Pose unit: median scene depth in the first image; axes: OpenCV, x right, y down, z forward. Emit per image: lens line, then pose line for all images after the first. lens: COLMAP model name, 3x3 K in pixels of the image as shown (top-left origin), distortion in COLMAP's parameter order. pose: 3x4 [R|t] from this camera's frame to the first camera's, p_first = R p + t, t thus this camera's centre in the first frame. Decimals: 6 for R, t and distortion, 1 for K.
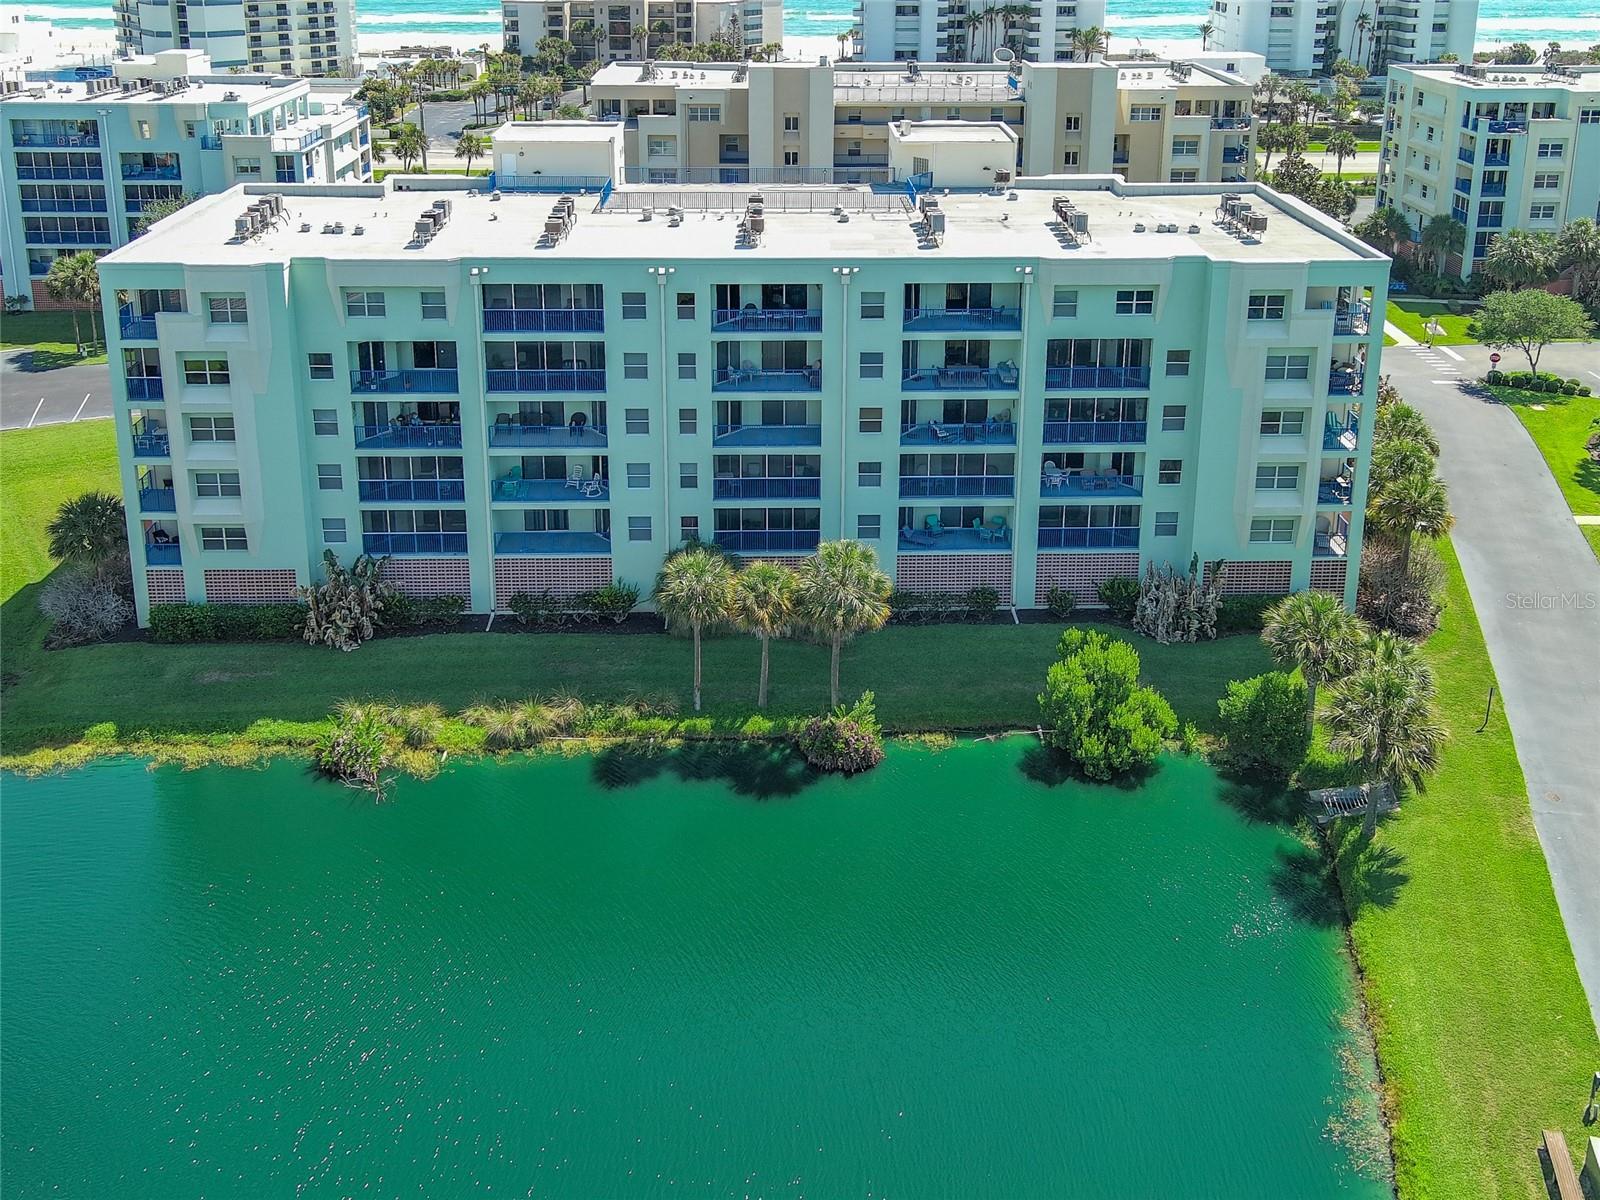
lens RADIAL K [[1402.0, 0, 810.9], [0, 1402.0, 232.2], [0, 0, 1]] dist [0.006873, -0.012377]
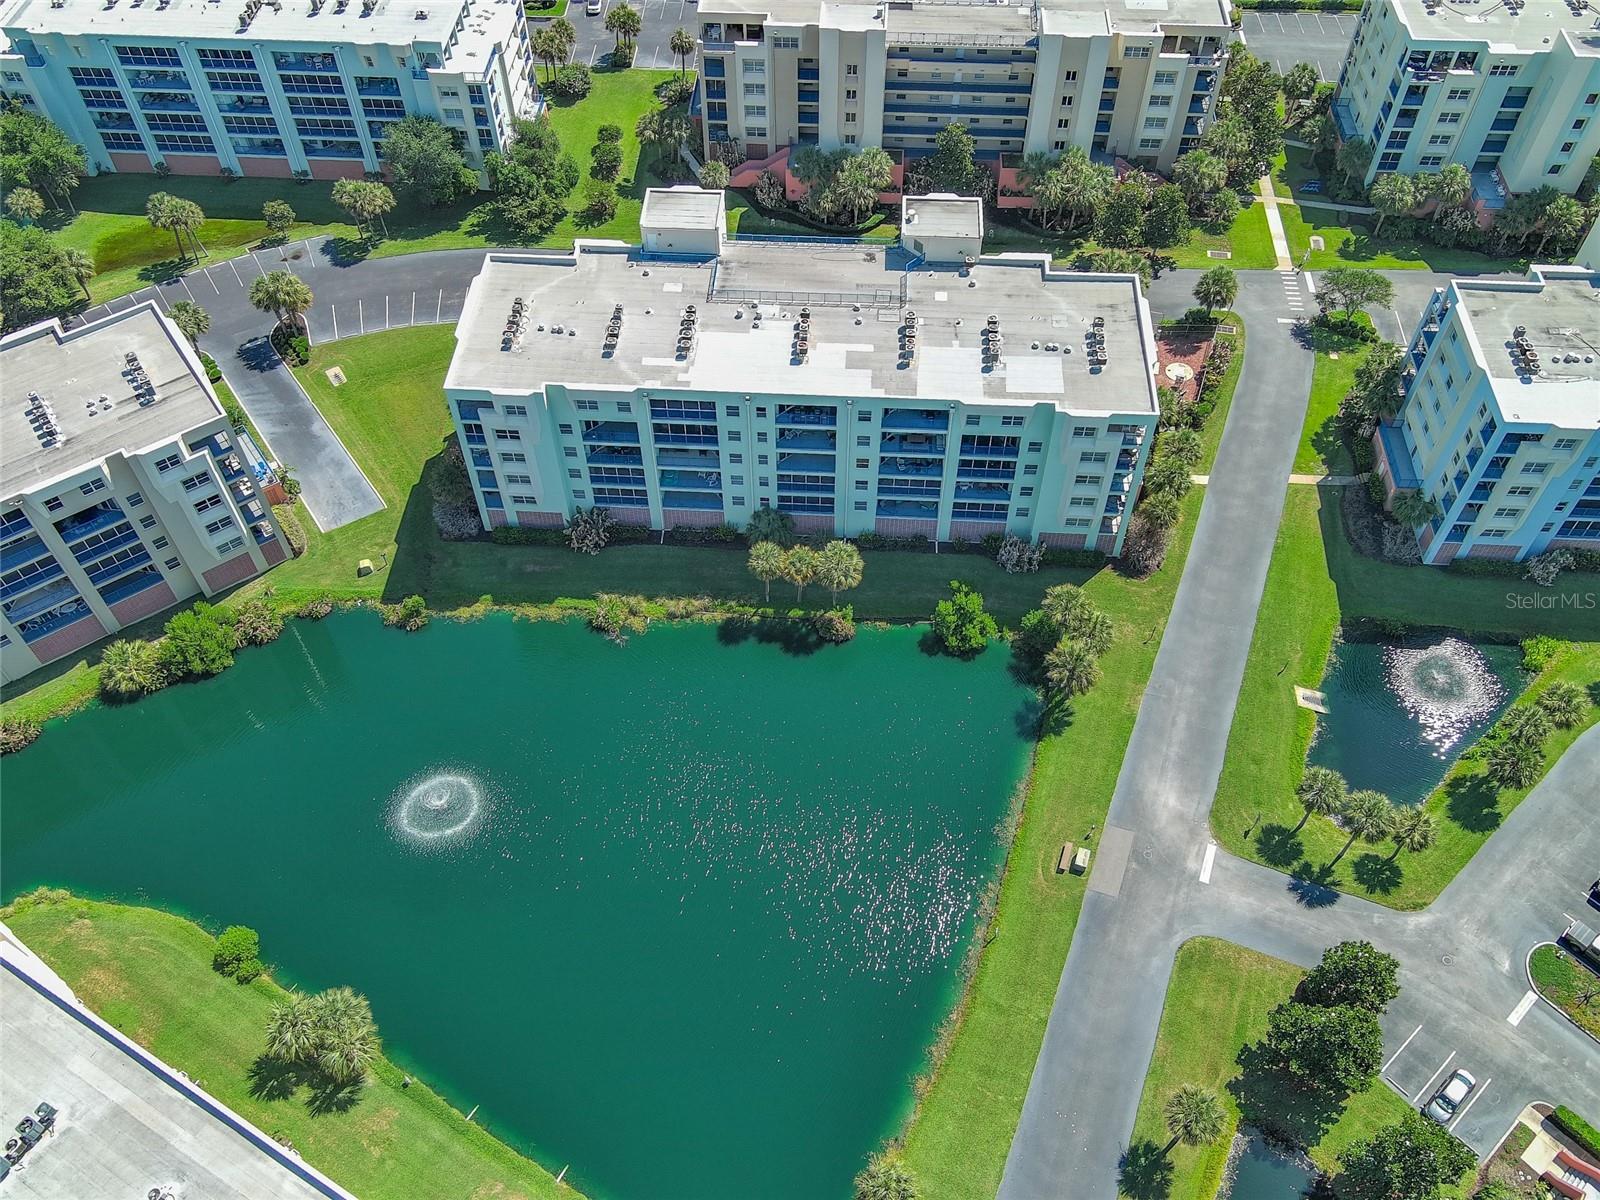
lens RADIAL K [[1321.4, 0, 799.6], [0, 1321.4, 594.9], [0, 0, 1]] dist [0.013758, -0.023339]
pose [[0.996019, 0.062771, -0.063301, 0.081361], [-0.010168, 0.785433, 0.618863, -0.802615], [0.088565, -0.615756, 0.782944, -0.466045]]
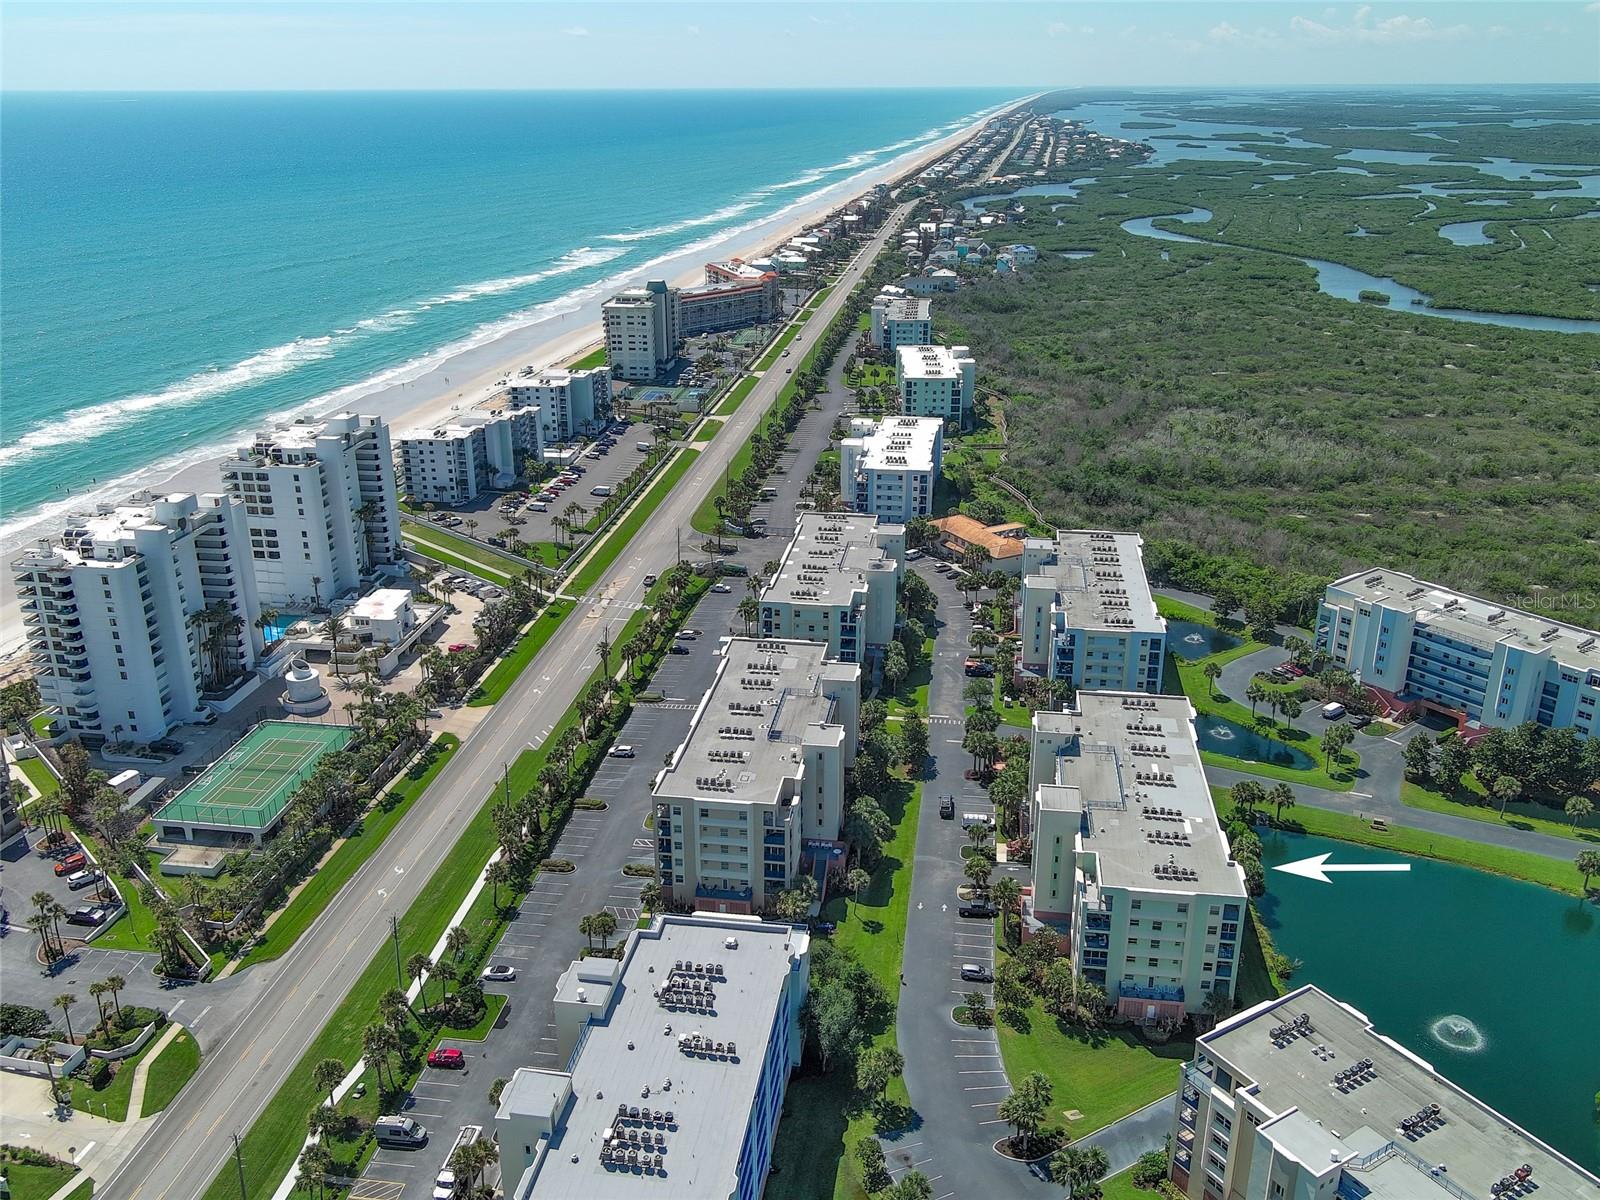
lens RADIAL K [[1341.1, 0, 782.3], [0, 1341.1, 595.2], [0, 0, 1]] dist [0.006041, -0.003666]
pose [[0.179945, -0.355355, 0.917247, -2.734655], [0.235571, 0.920902, 0.310557, -1.481425], [-0.955053, 0.160194, 0.249423, 1.062018]]
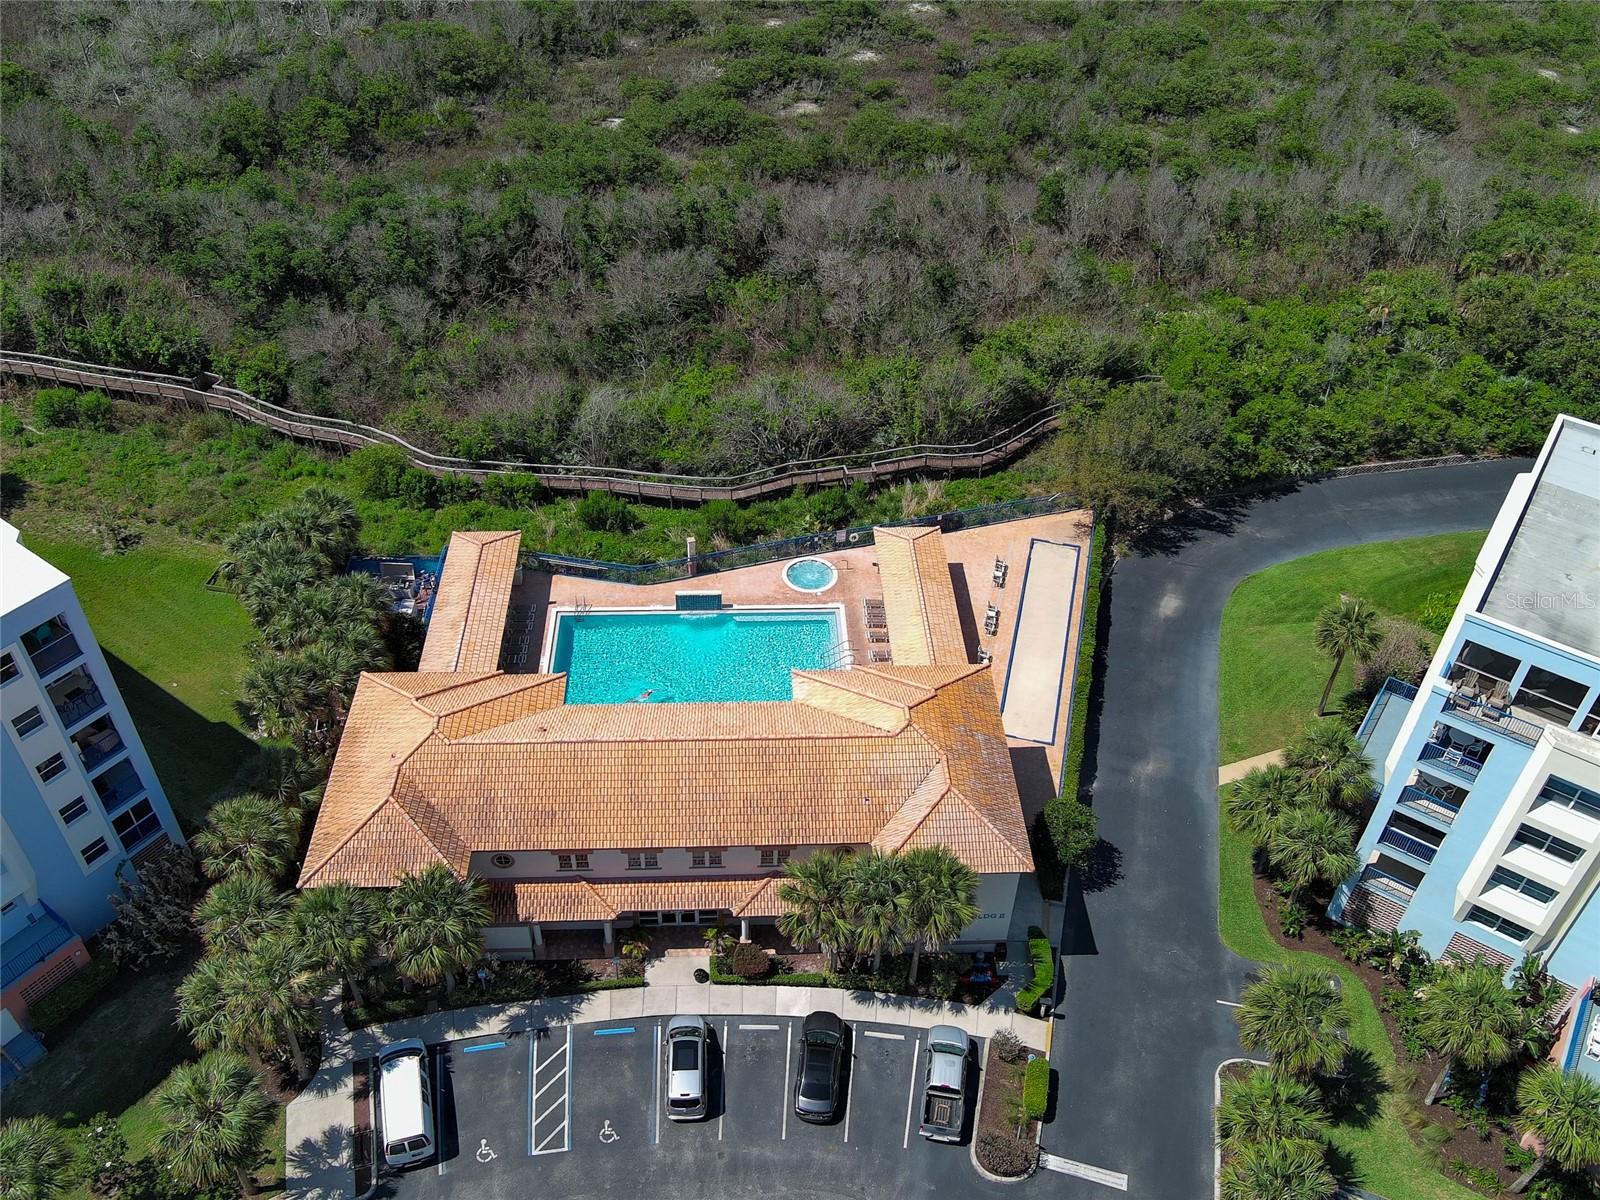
lens RADIAL K [[1289.9, 0, 800.0], [0, 1289.9, 600.0], [0, 0, 1]] dist [0.021659, -0.029055]
pose [[-0.809160, -0.402386, 0.428190, 1.702828], [0.114369, 0.606931, 0.786482, -0.709347], [-0.576351, 0.685362, -0.445084, 1.842617]]
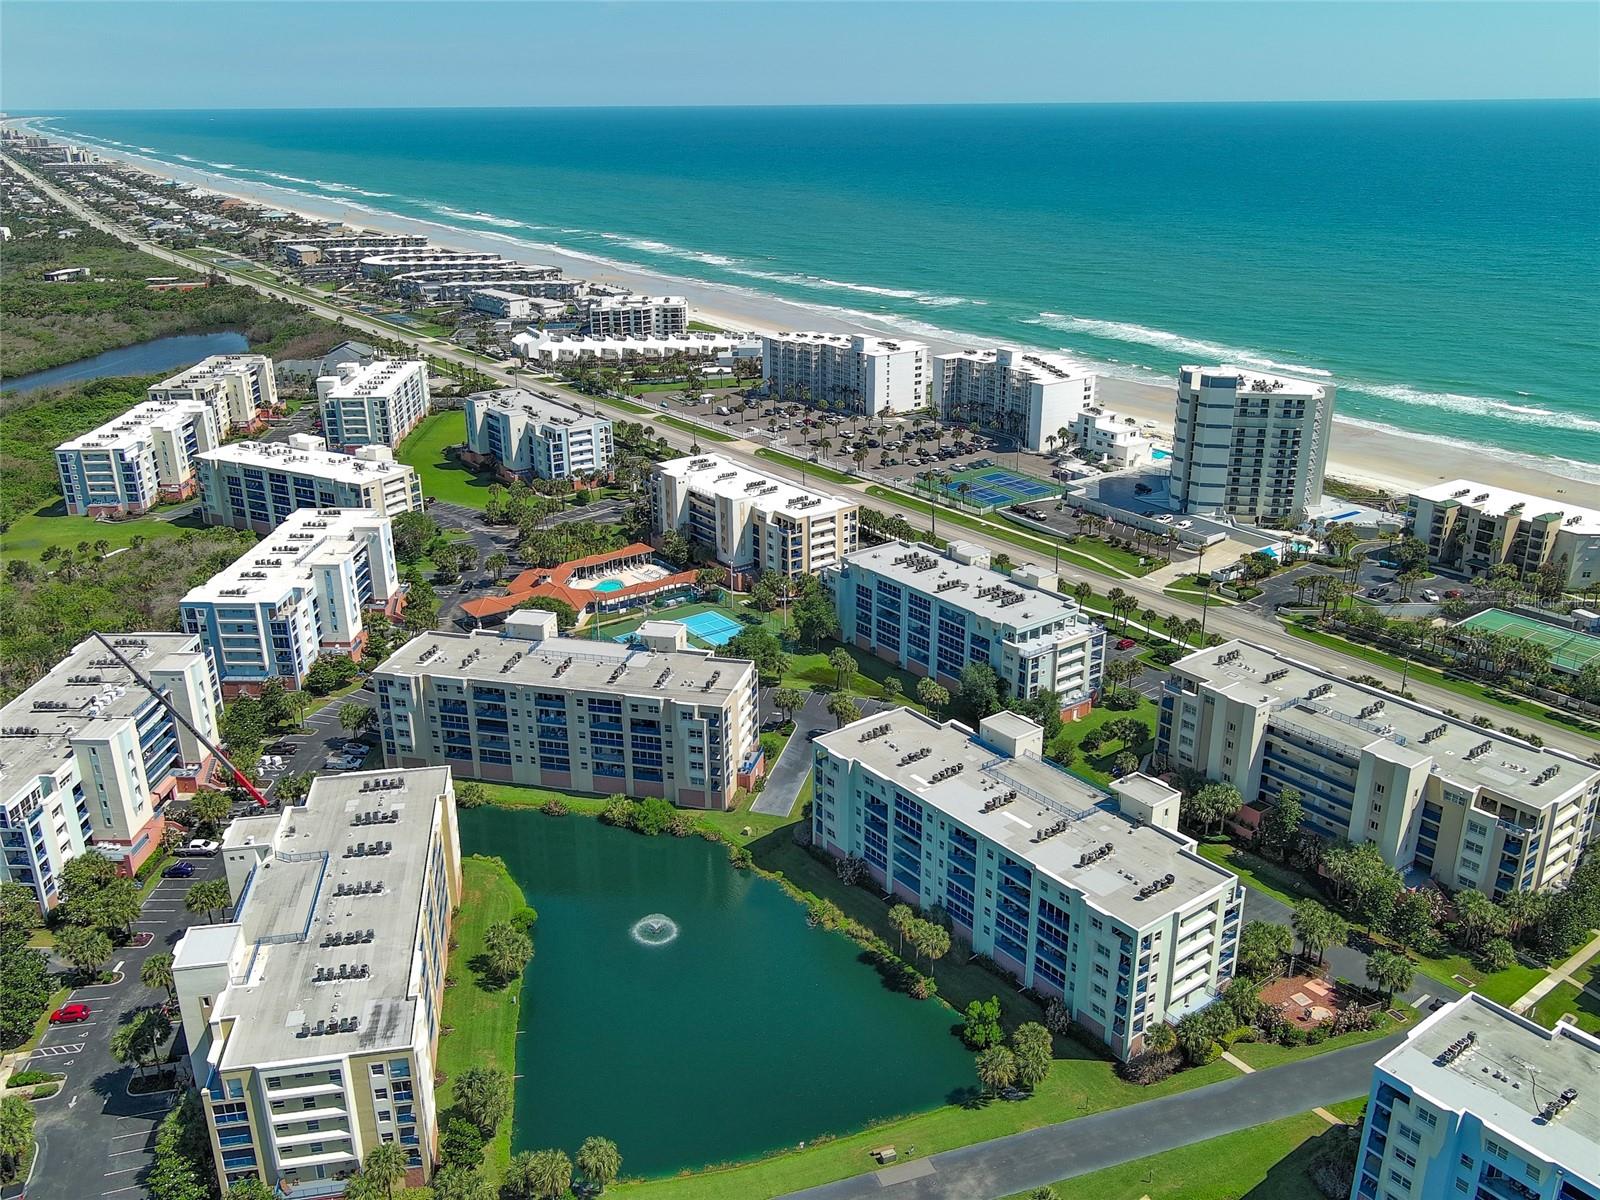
lens RADIAL K [[1314.8, 0, 800.0], [0, 1314.8, 600.0], [0, 0, 1]] dist [0.023881, -0.017810]
pose [[0.579979, 0.279290, -0.765259, 1.601304], [-0.177438, 0.960149, 0.215939, -0.880537], [0.795073, 0.010546, 0.606423, -0.807206]]
